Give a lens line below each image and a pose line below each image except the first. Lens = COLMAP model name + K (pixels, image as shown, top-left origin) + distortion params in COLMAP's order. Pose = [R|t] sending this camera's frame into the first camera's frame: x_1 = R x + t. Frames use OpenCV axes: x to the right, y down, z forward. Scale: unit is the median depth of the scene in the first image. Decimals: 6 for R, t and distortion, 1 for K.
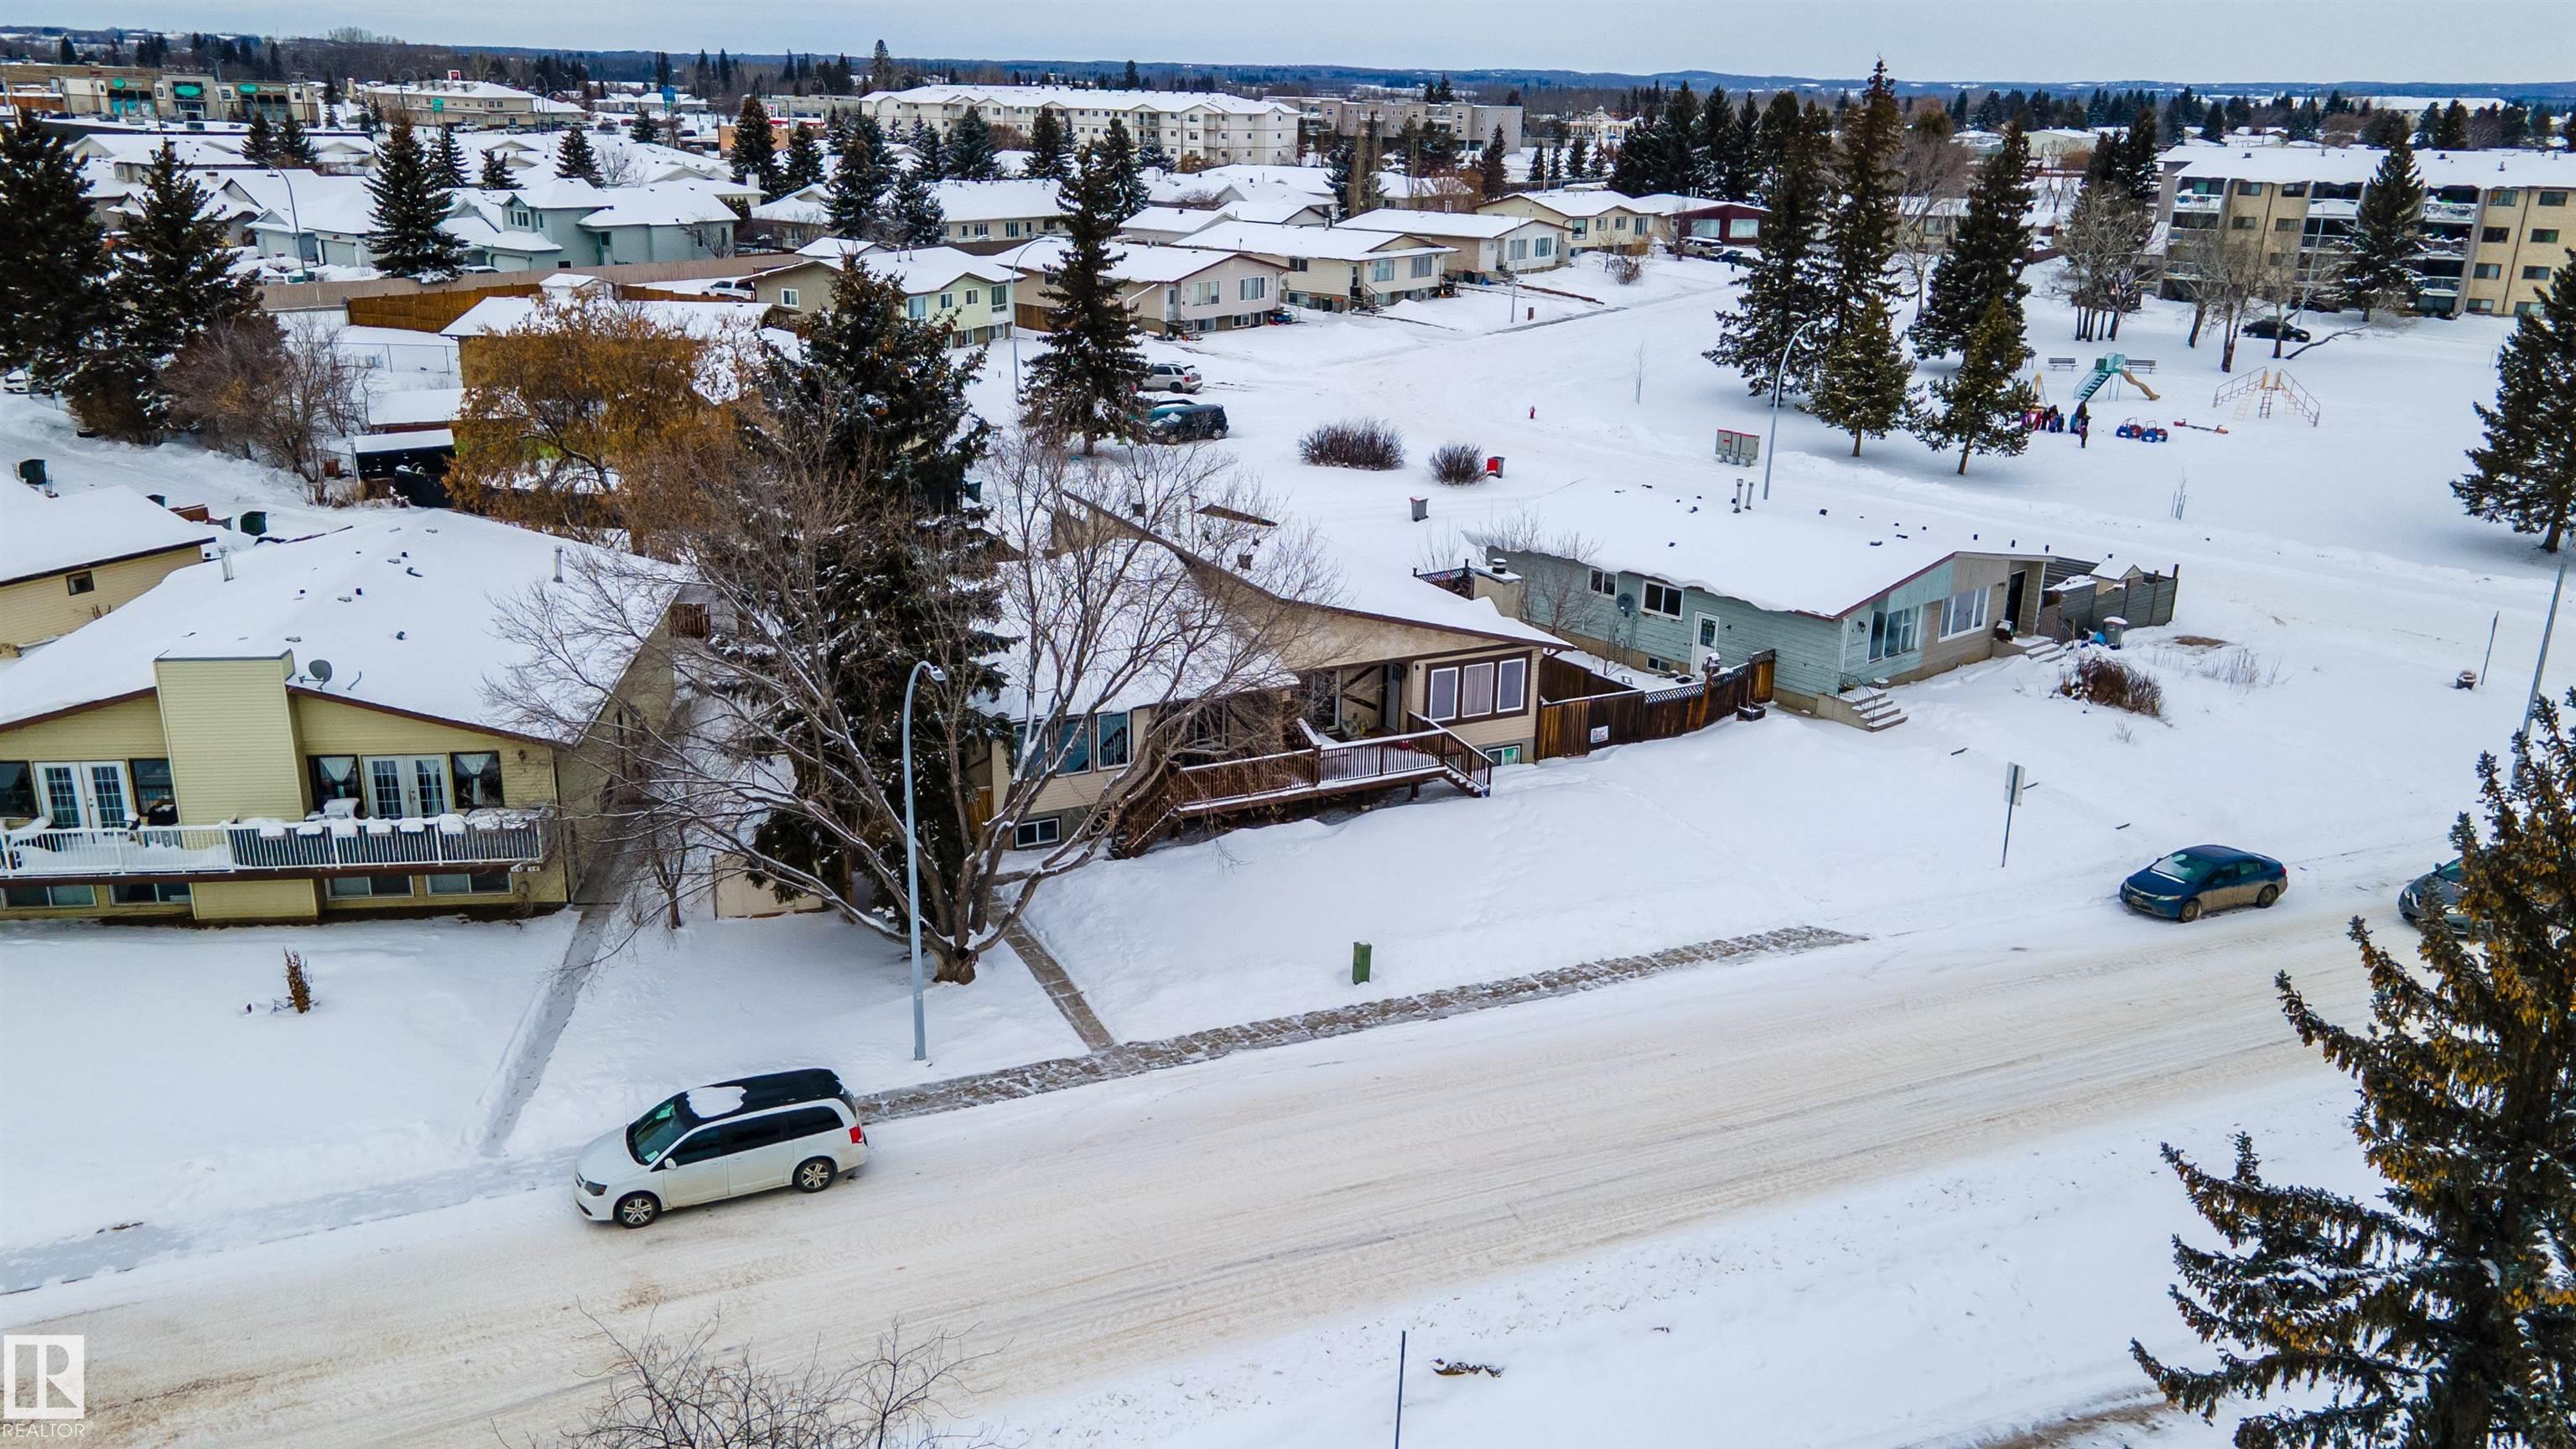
lens RADIAL K [[1900.1, 0, 1288.0], [0, 1900.1, 724.5], [0, 0, 1]] dist [0.002682, 0.068567]
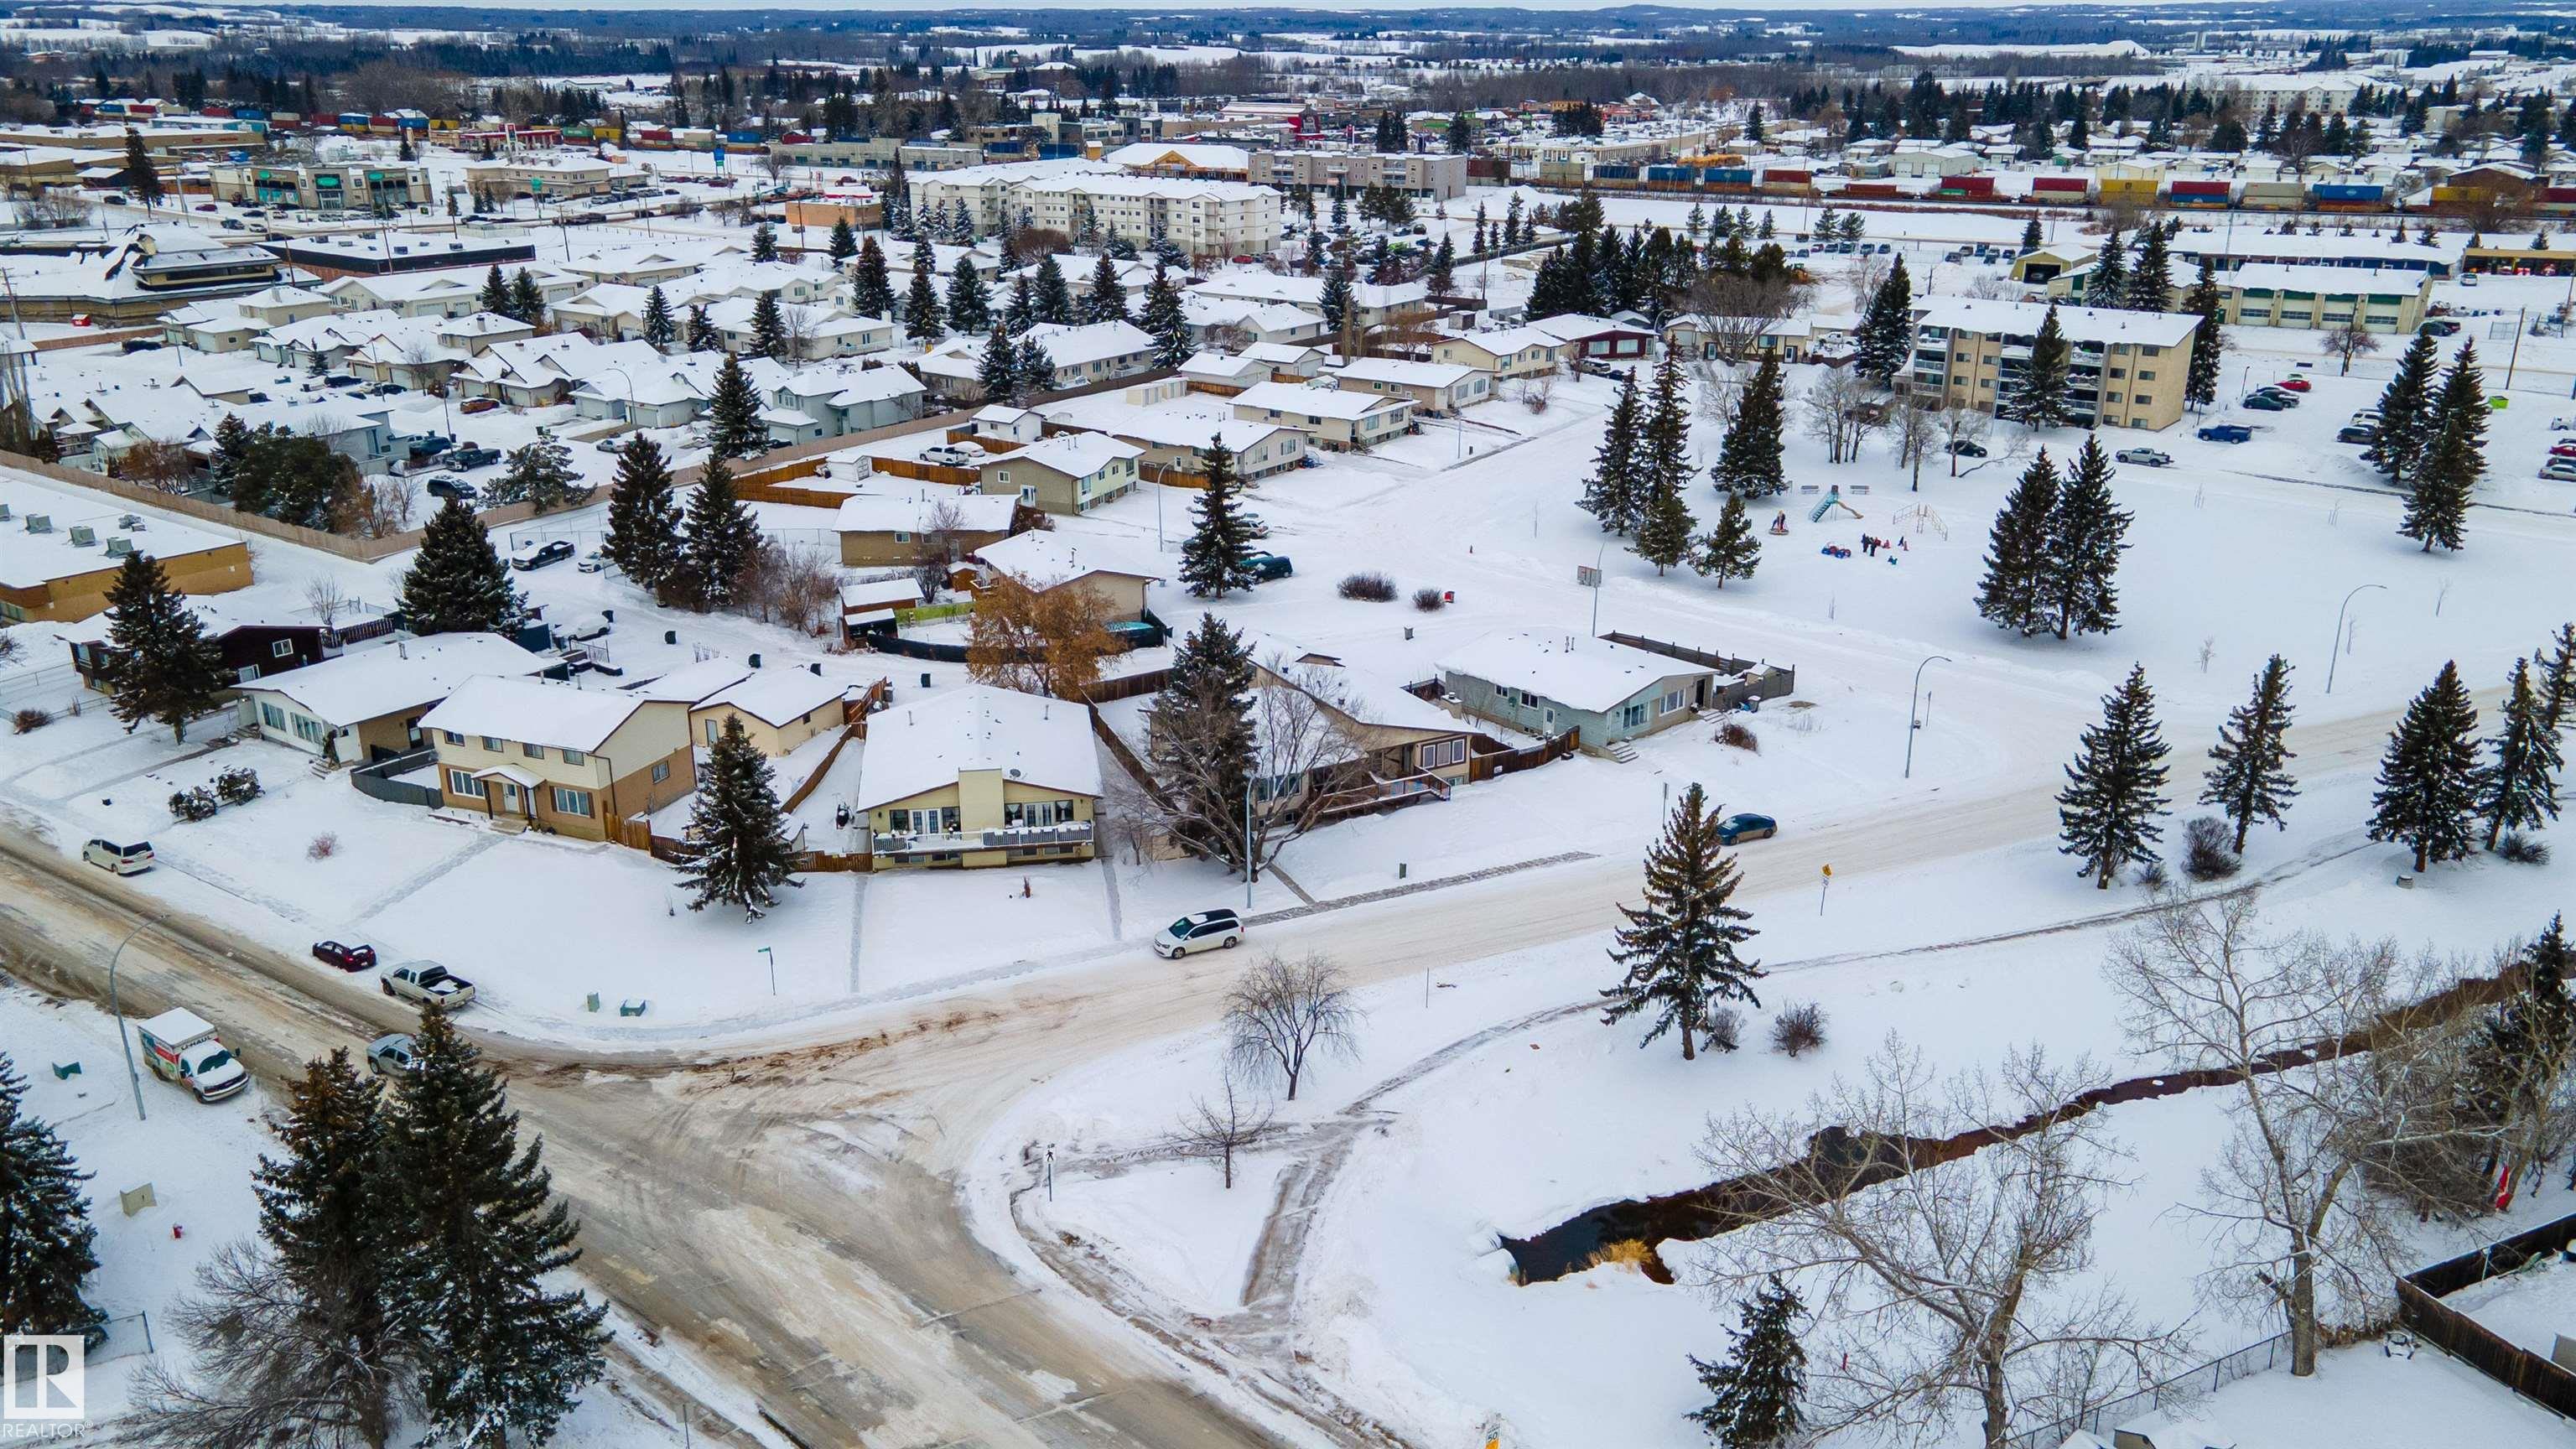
lens RADIAL K [[1900.1, 0, 1288.0], [0, 1900.1, 724.5], [0, 0, 1]] dist [0.002682, 0.068567]
pose [[0.999432, -0.028379, 0.018196, -0.111147], [0.027829, 0.999168, 0.029820, -0.109519], [-0.019027, -0.029297, 0.999390, -1.112498]]
